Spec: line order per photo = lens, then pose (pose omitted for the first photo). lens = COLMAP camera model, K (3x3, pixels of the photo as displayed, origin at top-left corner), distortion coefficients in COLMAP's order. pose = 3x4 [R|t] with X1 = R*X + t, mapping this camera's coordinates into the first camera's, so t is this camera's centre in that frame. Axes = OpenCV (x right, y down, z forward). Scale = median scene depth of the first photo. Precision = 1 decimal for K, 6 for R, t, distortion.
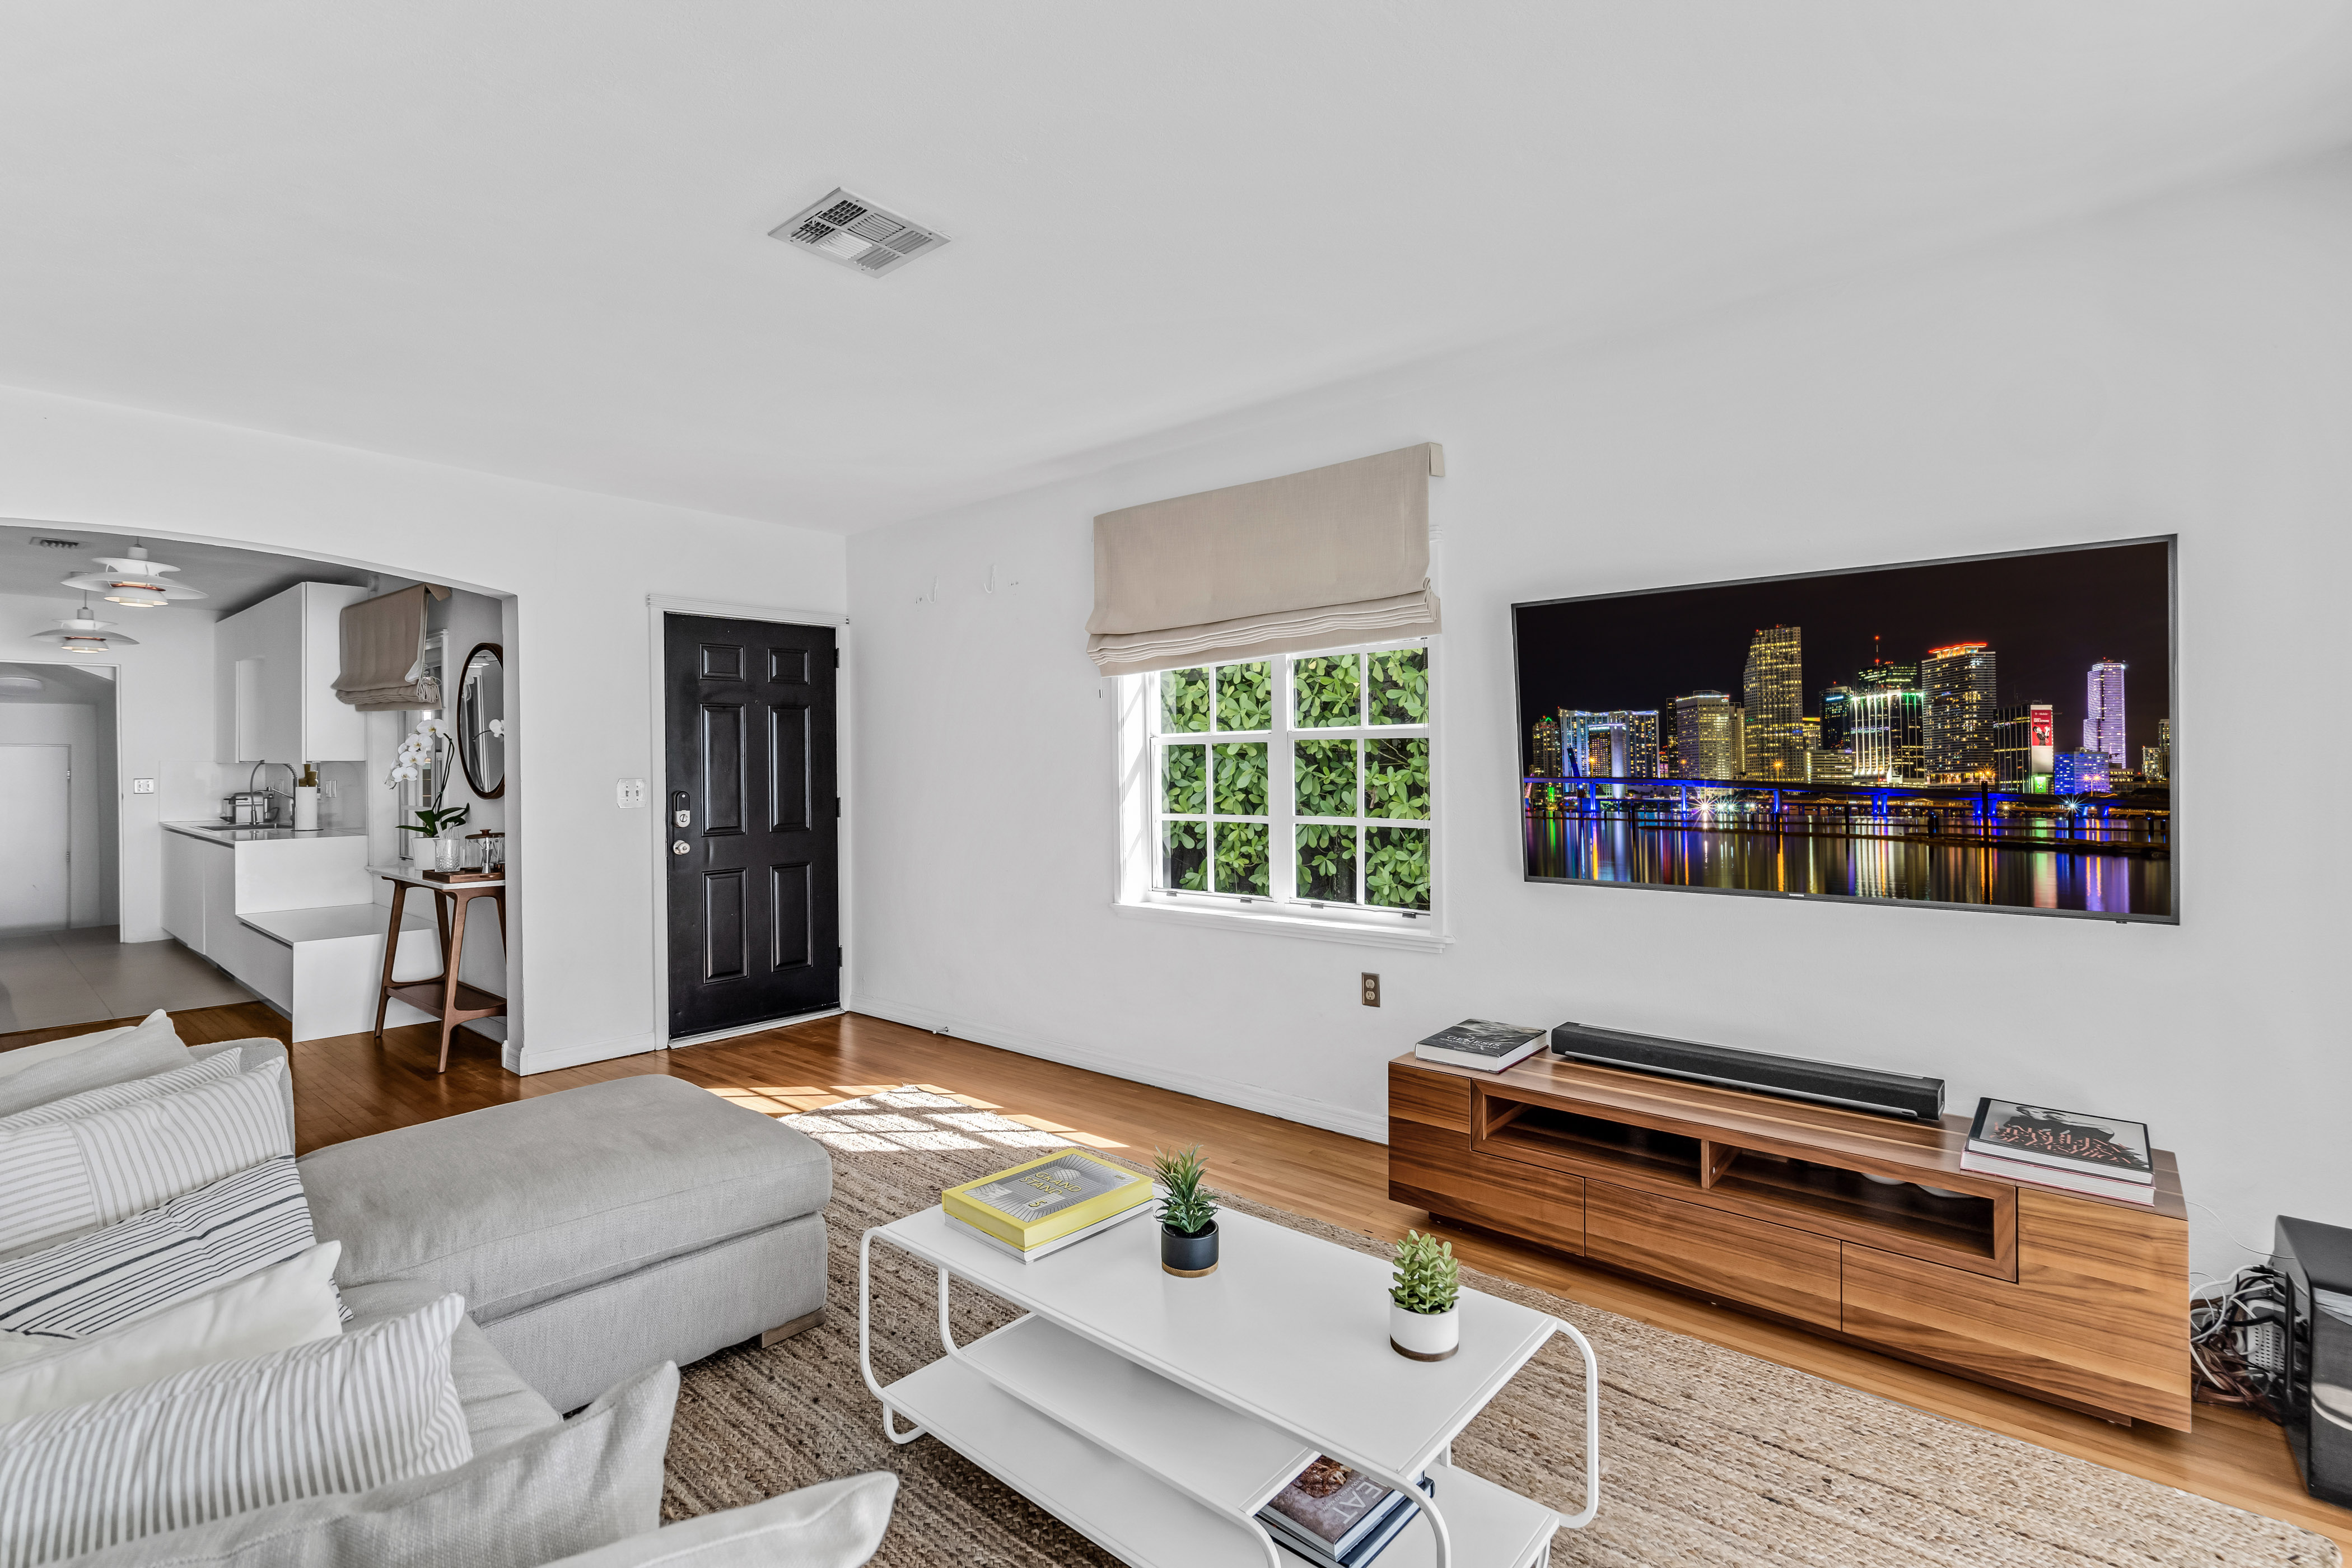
lens RADIAL K [[1085.0, 0, 1162.1], [0, 1085.0, 757.9], [0, 0, 1]] dist [-0.000300, -0.000086]
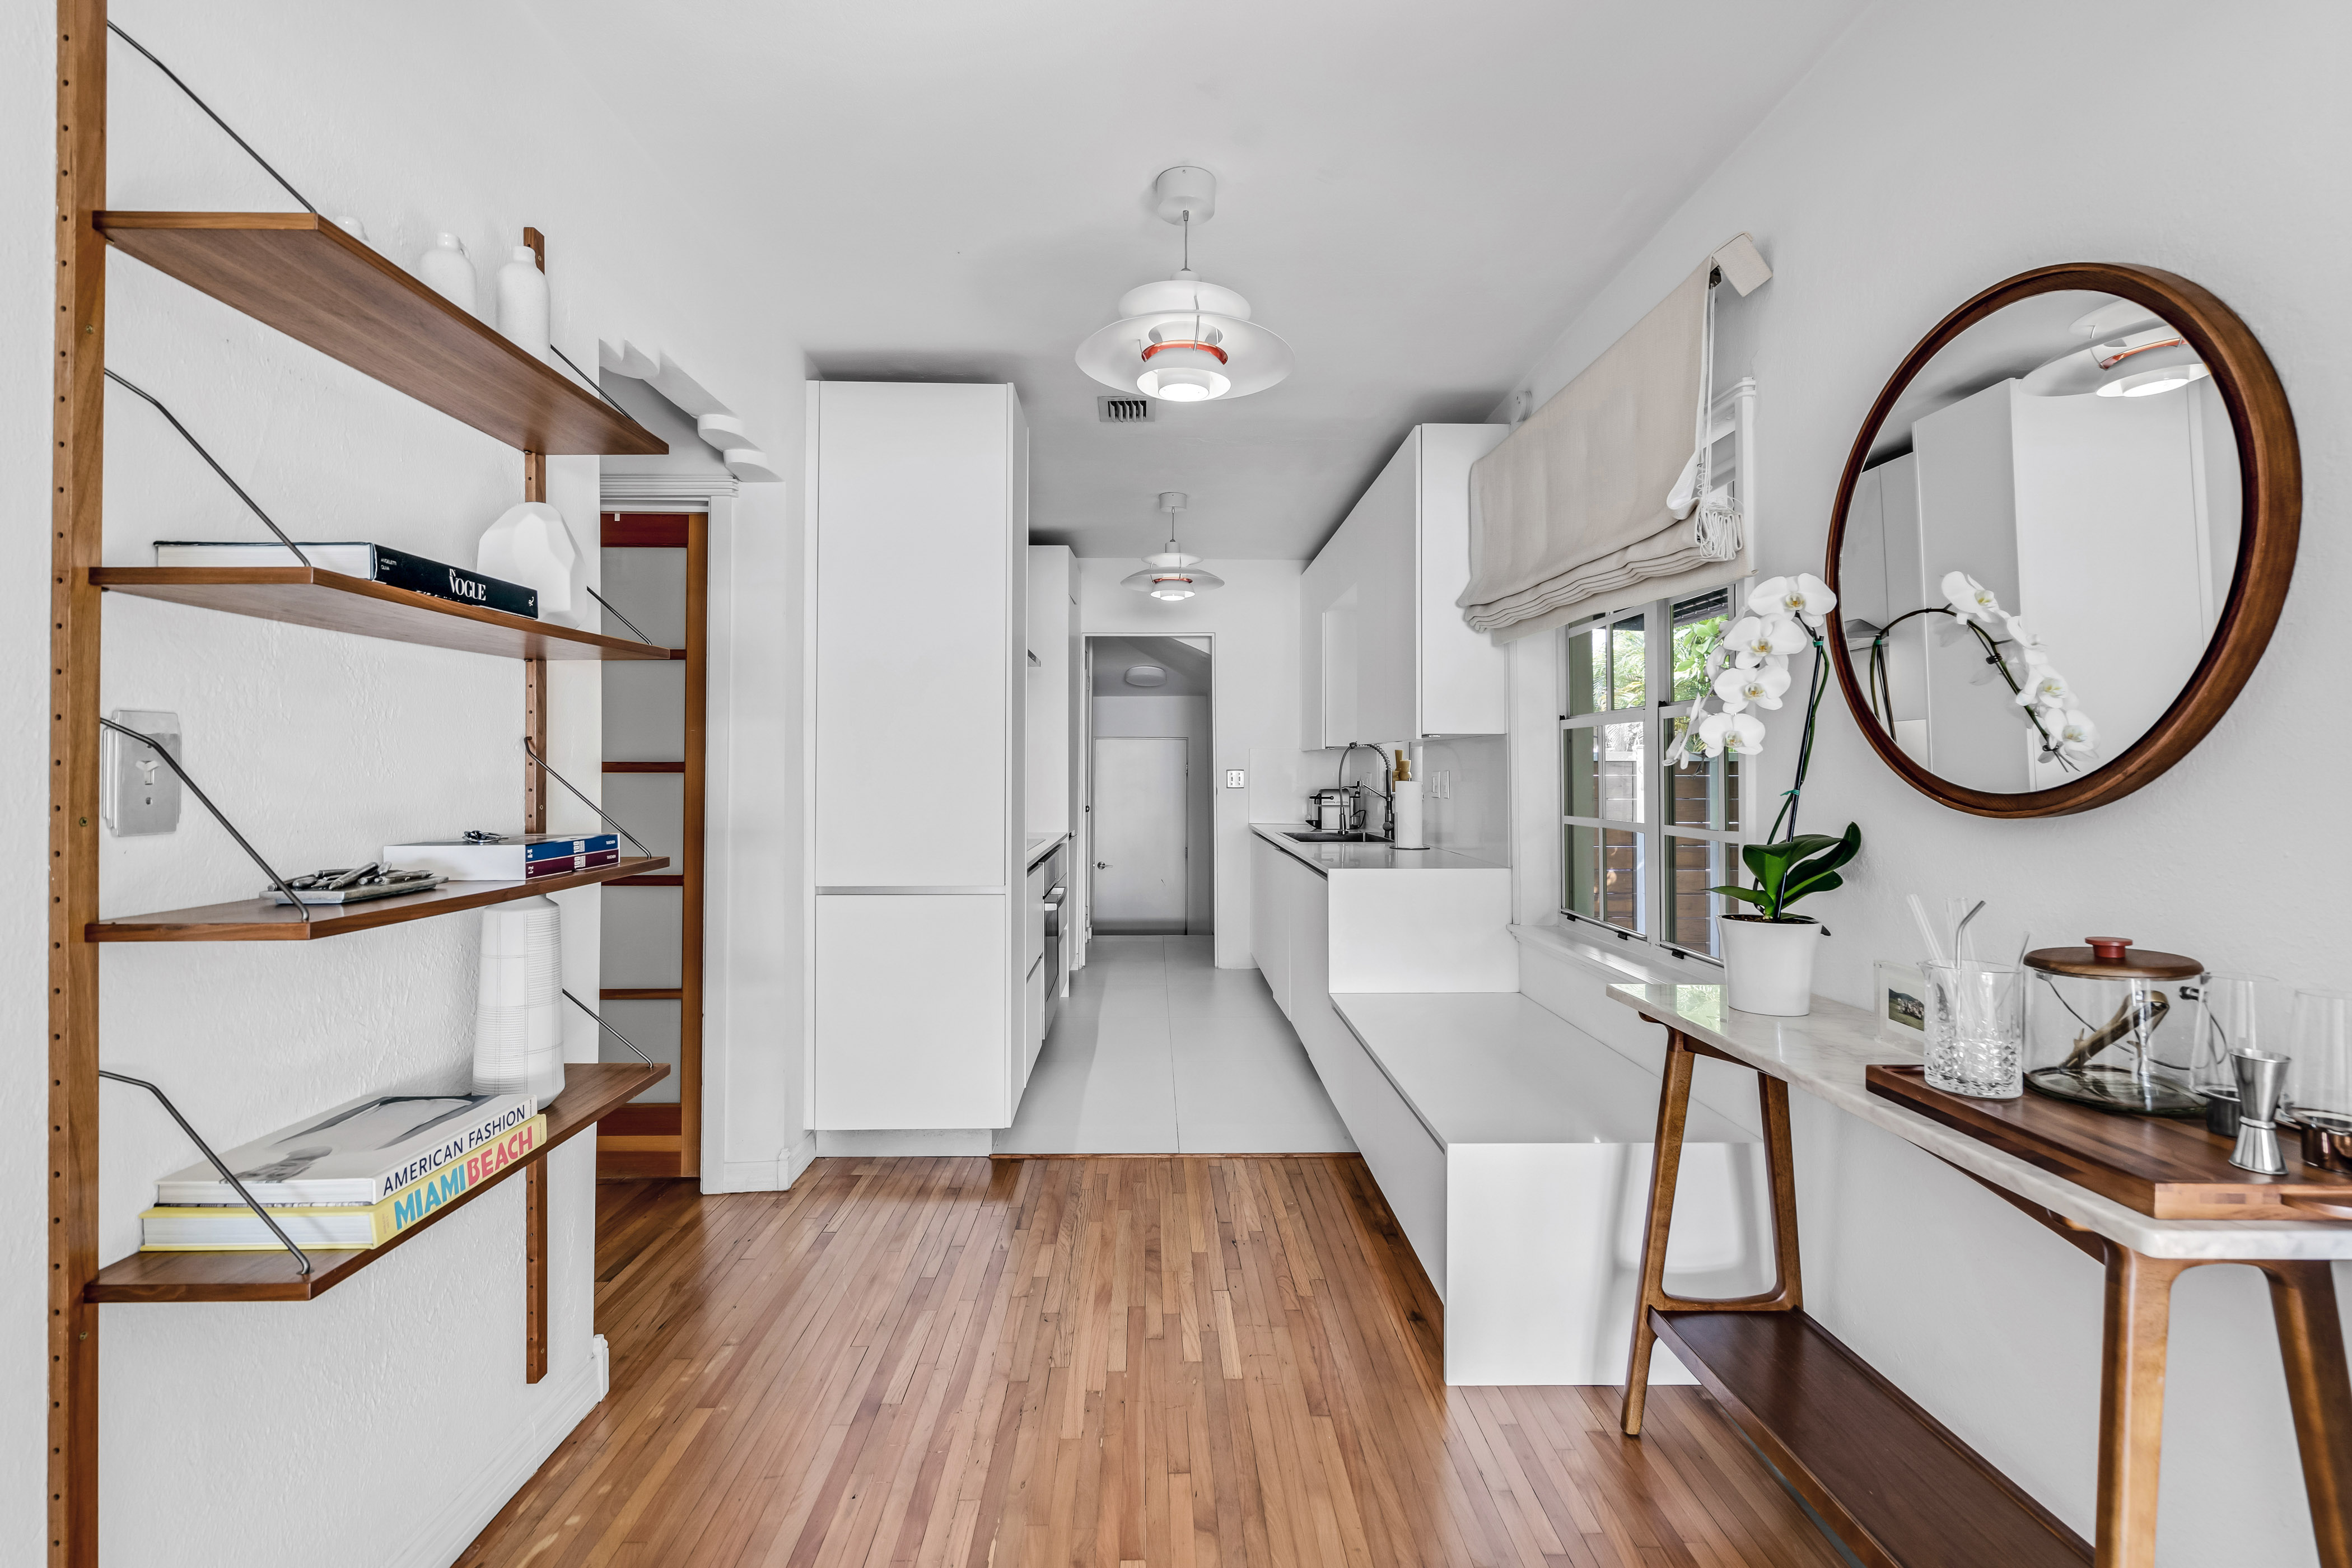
lens RADIAL K [[1085.0, 0, 1162.1], [0, 1085.0, 757.9], [0, 0, 1]] dist [-0.000300, -0.000086]
pose [[0.663744, -0.001249, -0.747959, -0.401058], [-0.005383, 0.999965, -0.006447, 0.017854], [0.747940, 0.008306, 0.663714, 0.459556]]
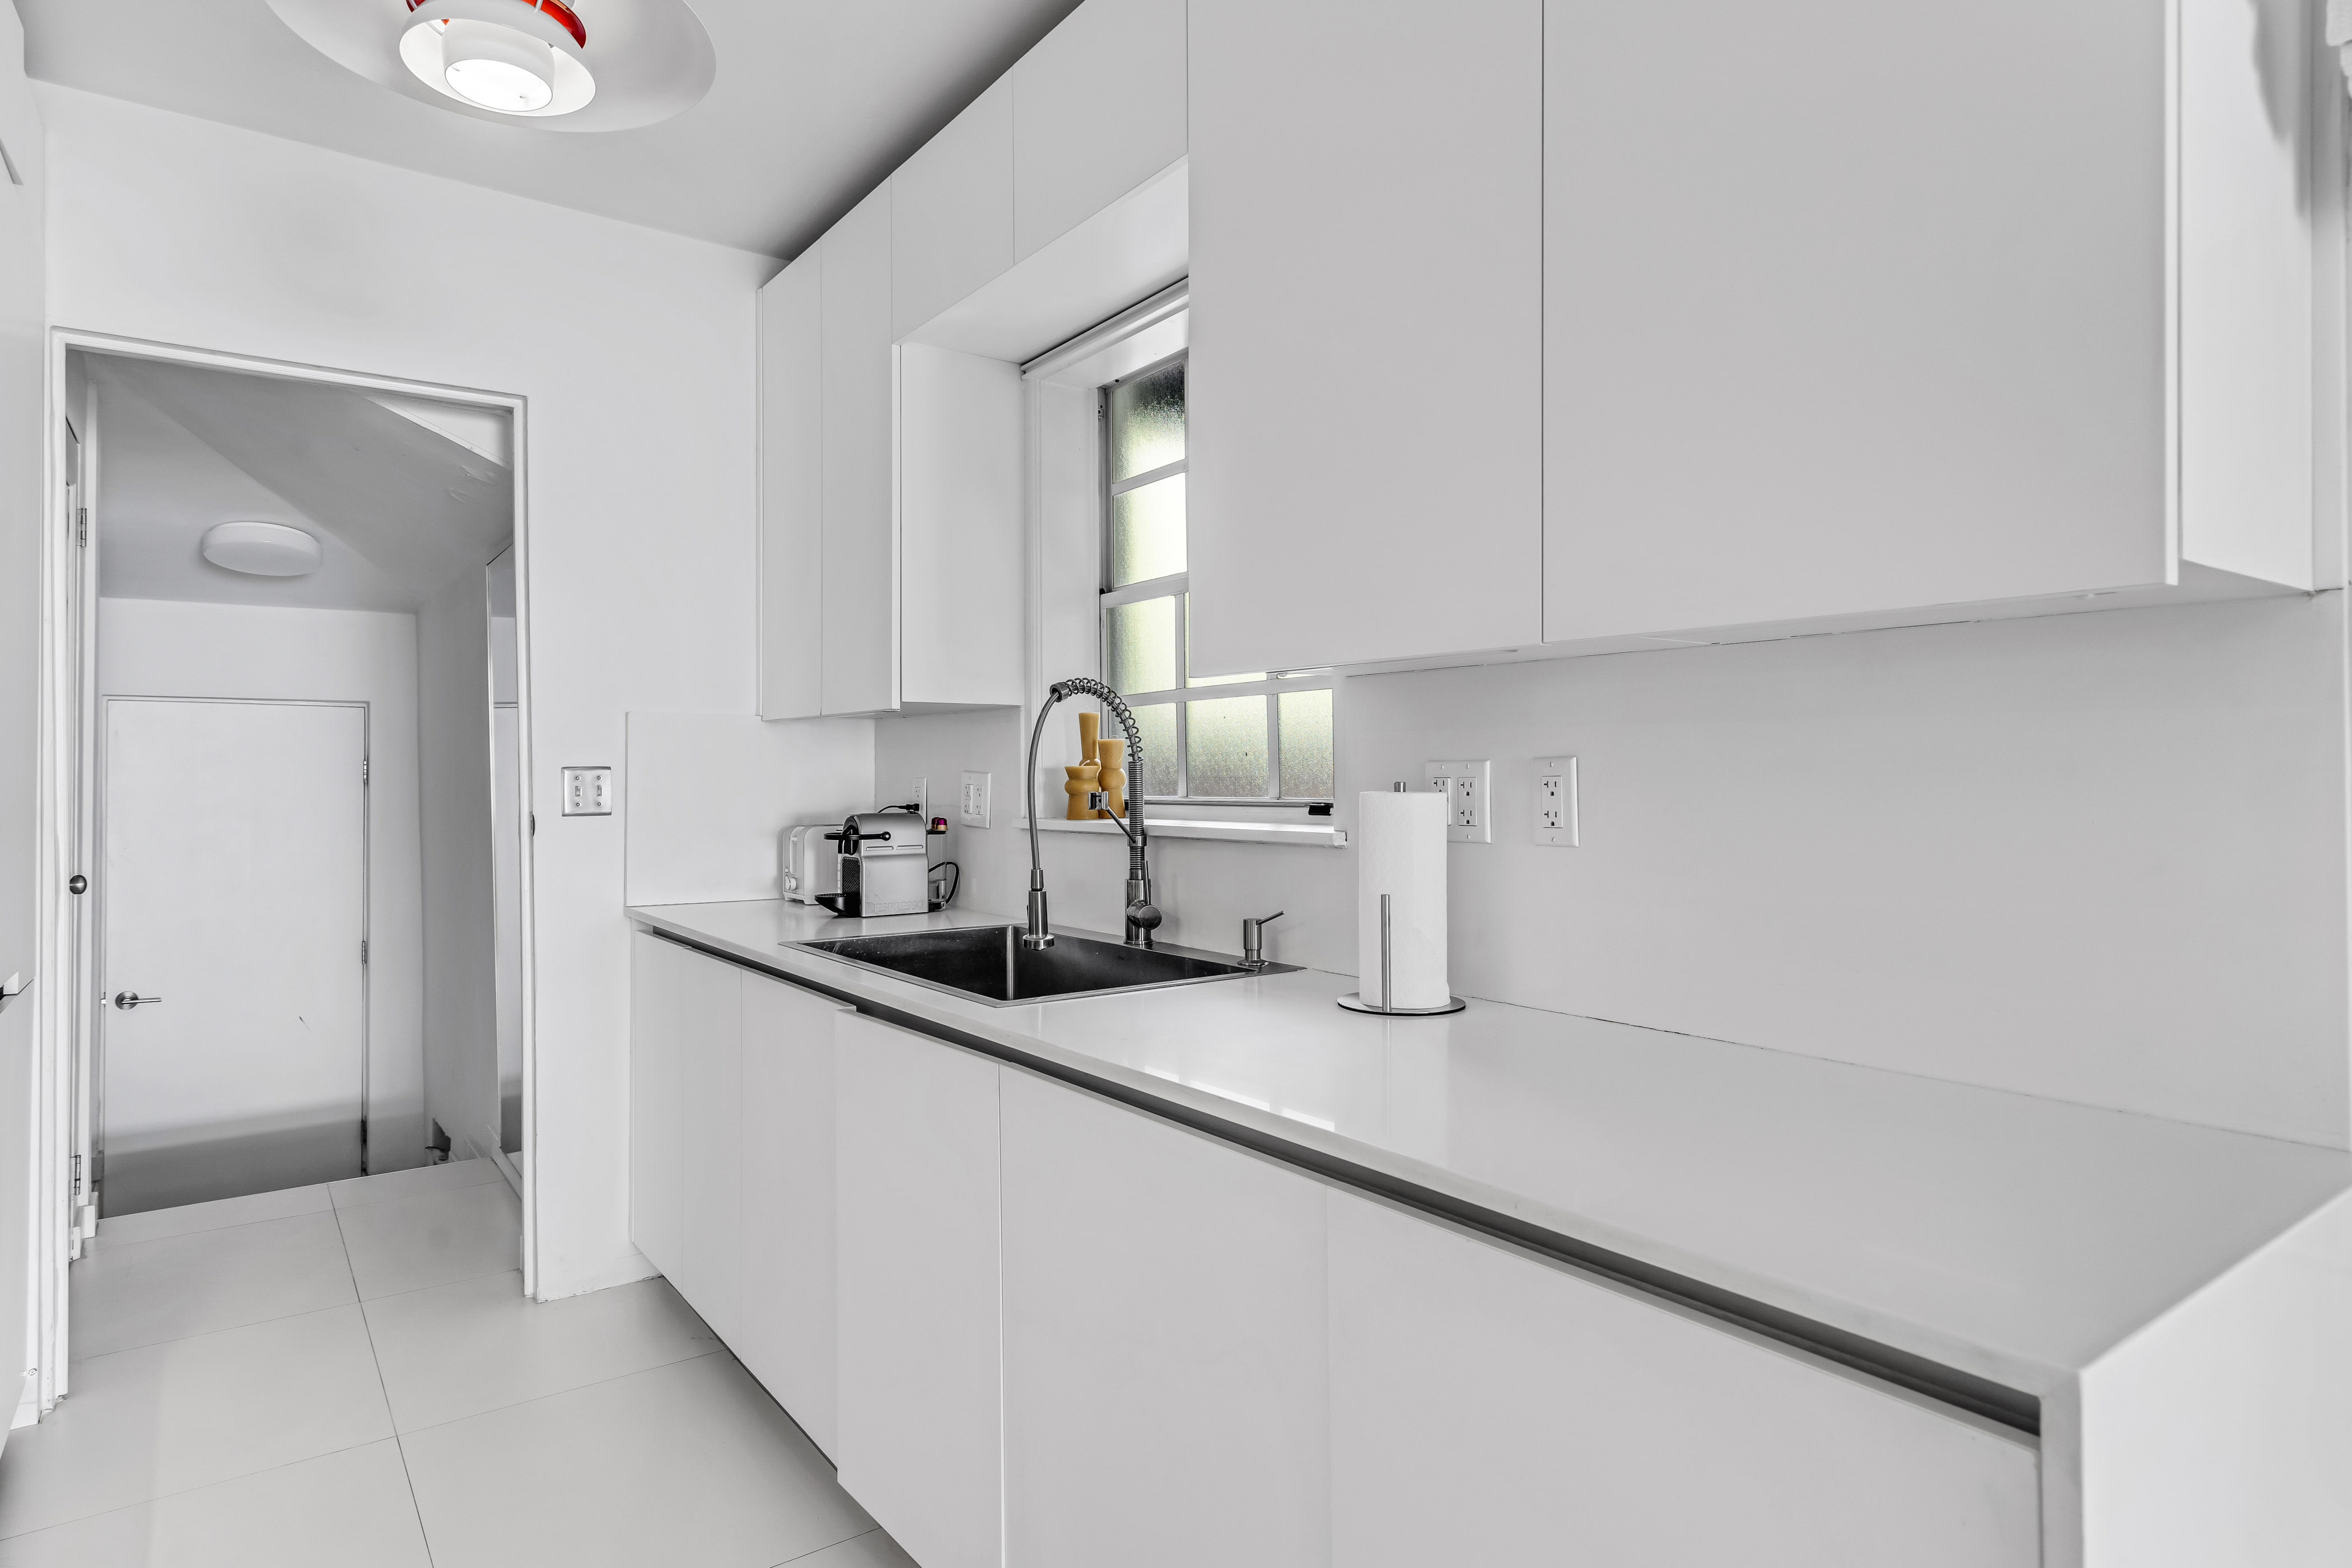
lens RADIAL K [[1308.4, 0, 1176.0], [0, 1308.4, 784.0], [0, 0, 1]] dist [0.028110, 0.000125]
pose [[0.973742, 0.008430, -0.227497, -0.749117], [-0.006848, 0.999947, 0.007743, 0.022205], [0.227550, -0.005982, 0.973748, 0.730428]]
